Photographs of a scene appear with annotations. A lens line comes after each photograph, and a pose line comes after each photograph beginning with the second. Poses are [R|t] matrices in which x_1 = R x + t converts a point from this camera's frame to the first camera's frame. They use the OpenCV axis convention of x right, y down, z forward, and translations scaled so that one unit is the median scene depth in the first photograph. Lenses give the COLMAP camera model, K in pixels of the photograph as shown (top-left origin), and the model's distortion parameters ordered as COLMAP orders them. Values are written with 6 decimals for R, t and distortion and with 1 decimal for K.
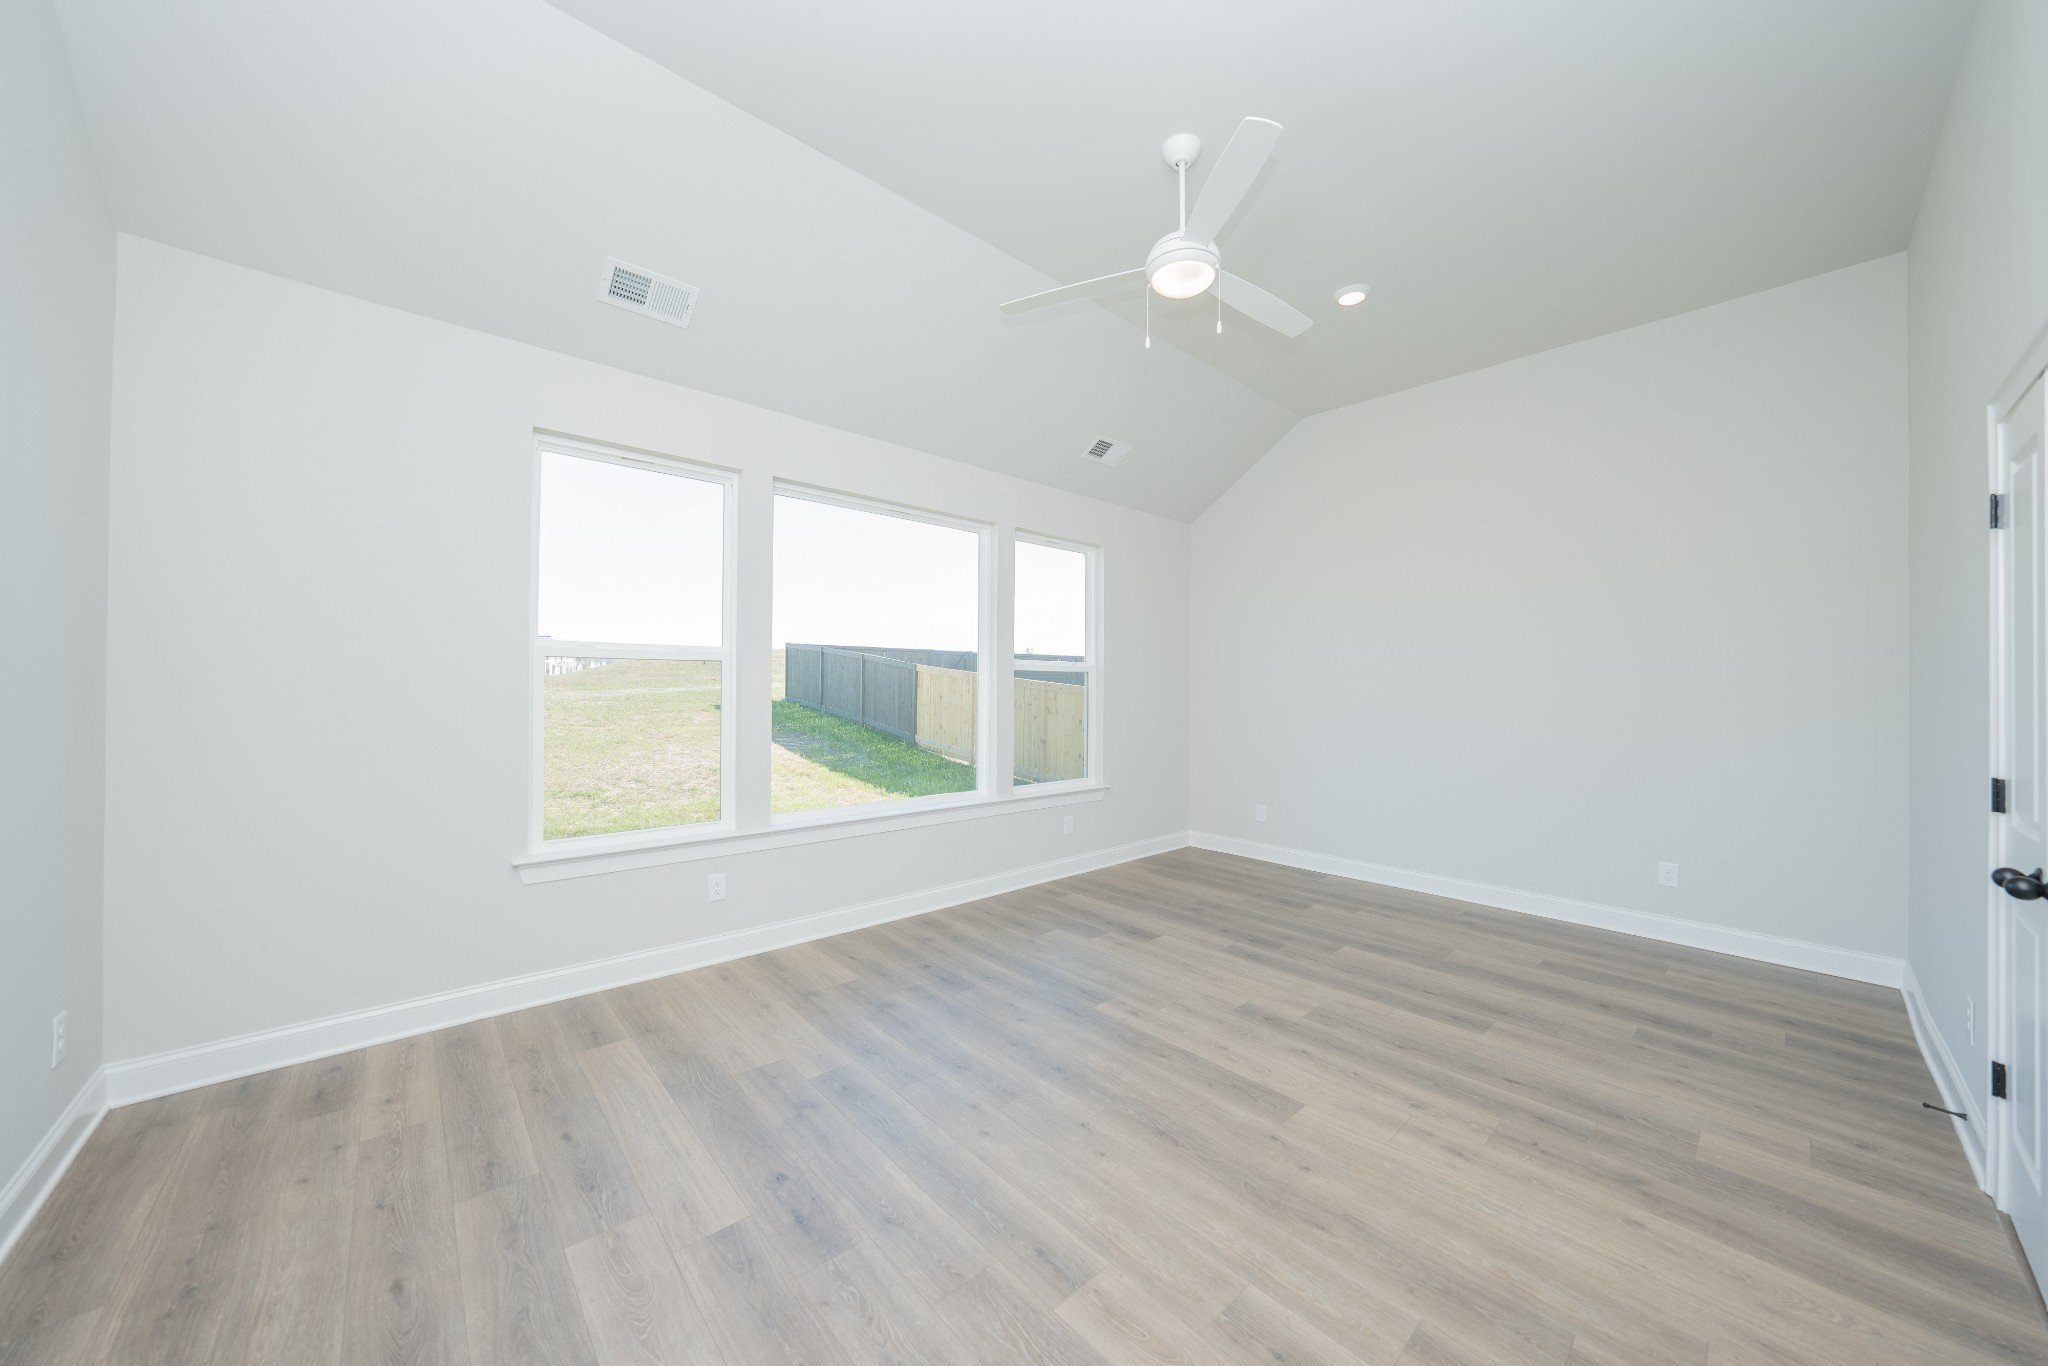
lens RADIAL K [[708.2, 0, 1030.0], [0, 708.2, 682.6], [0, 0, 1]] dist [-0.029667, 0.006874]
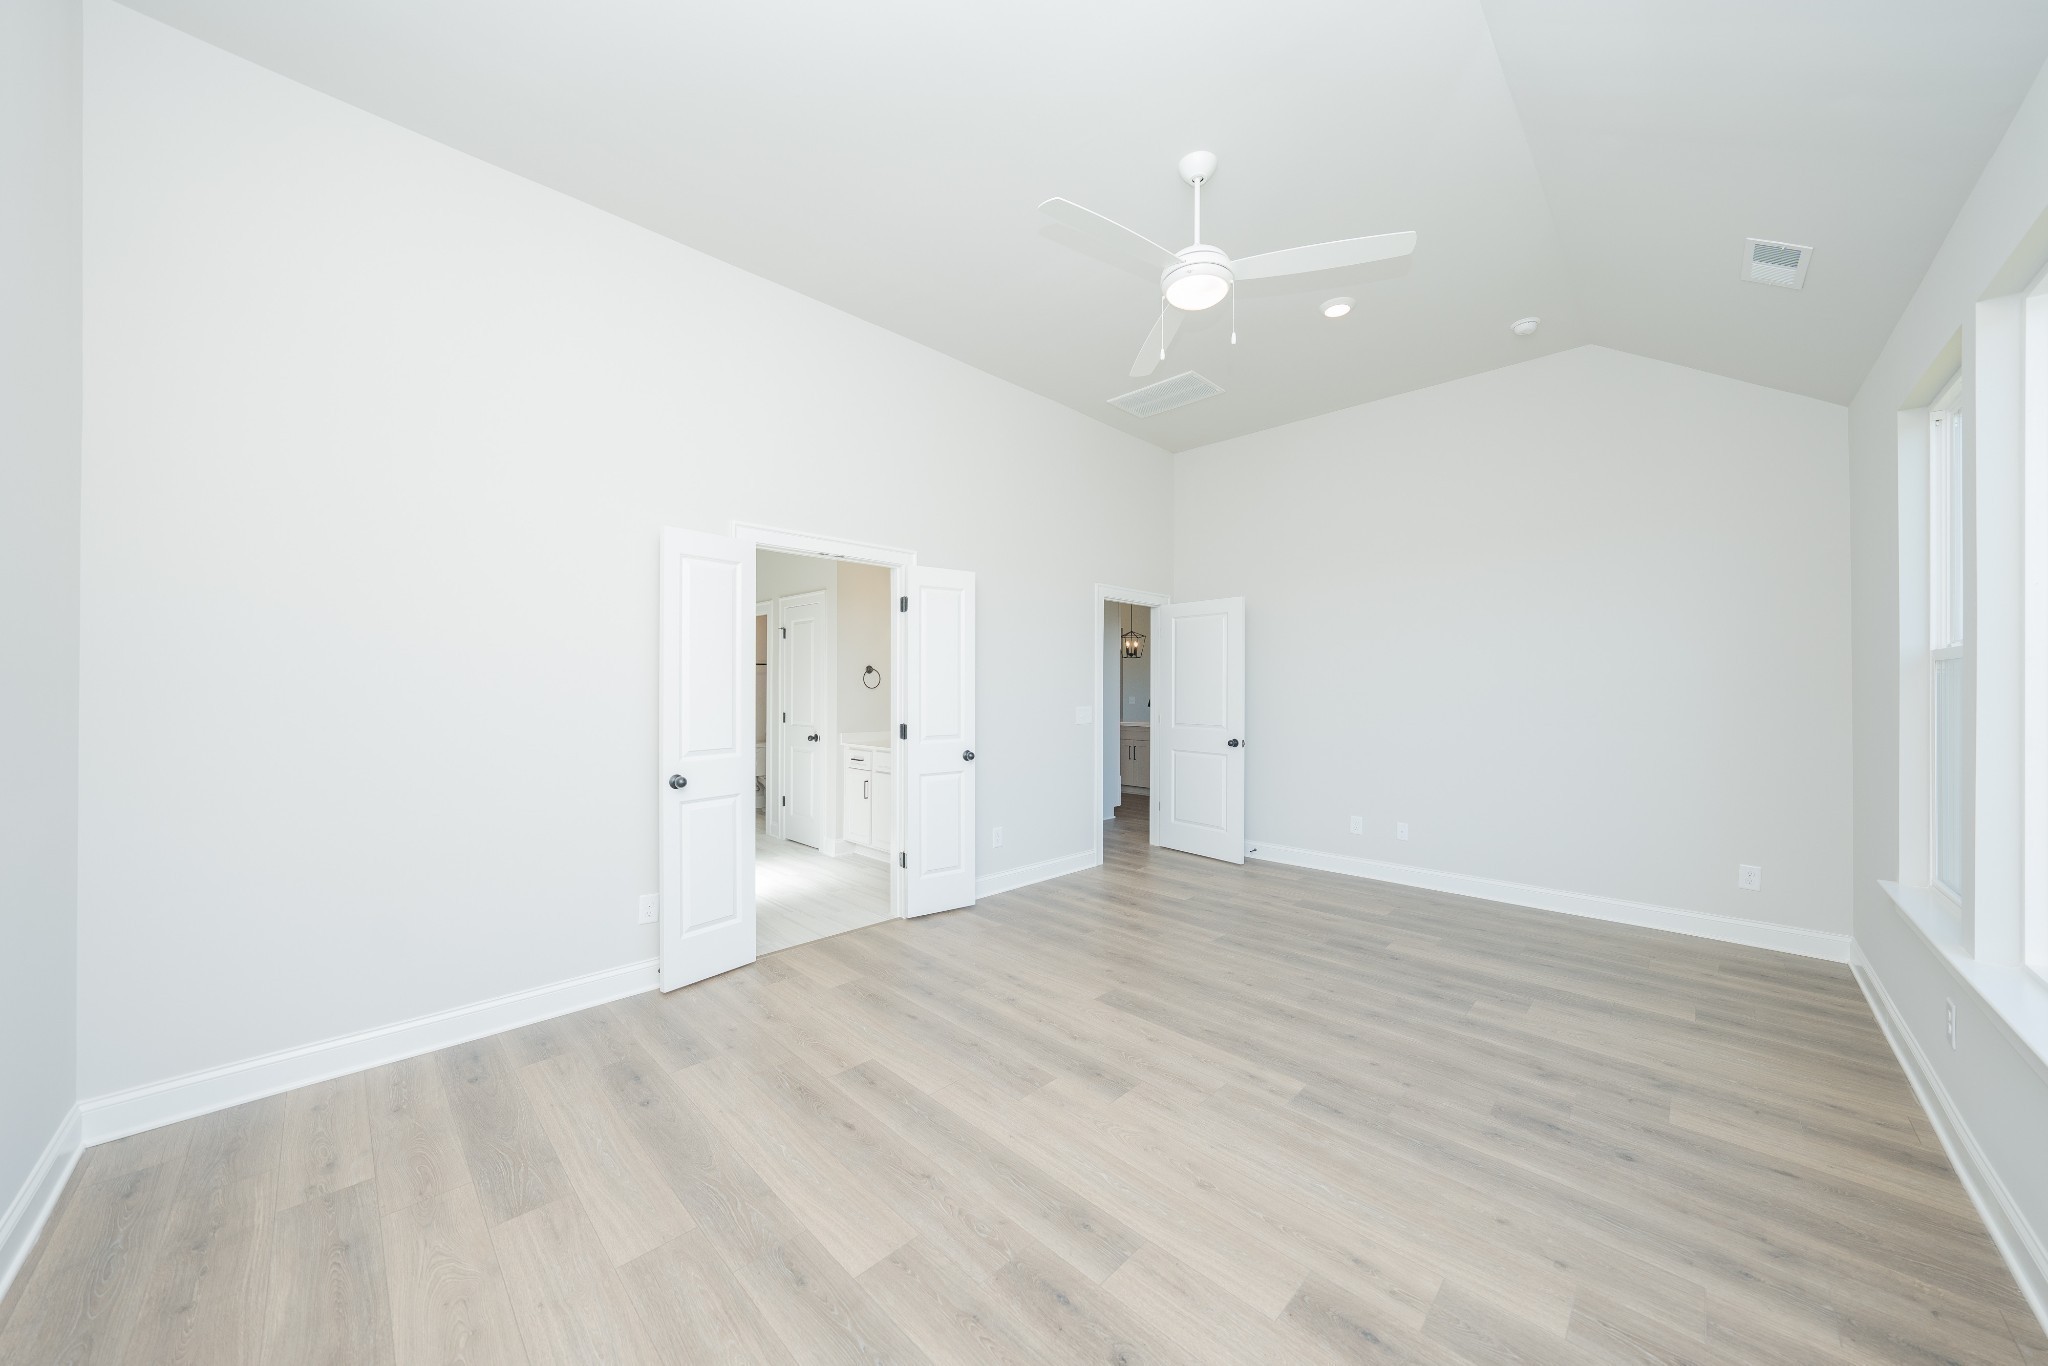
lens RADIAL K [[708.2, 0, 1030.0], [0, 708.2, 682.6], [0, 0, 1]] dist [-0.029667, 0.006874]
pose [[-0.998195, -0.012313, -0.058774, 0.485134], [-0.011464, 0.999825, -0.014765, 0.014752], [0.058946, -0.014065, -0.998162, 1.887751]]
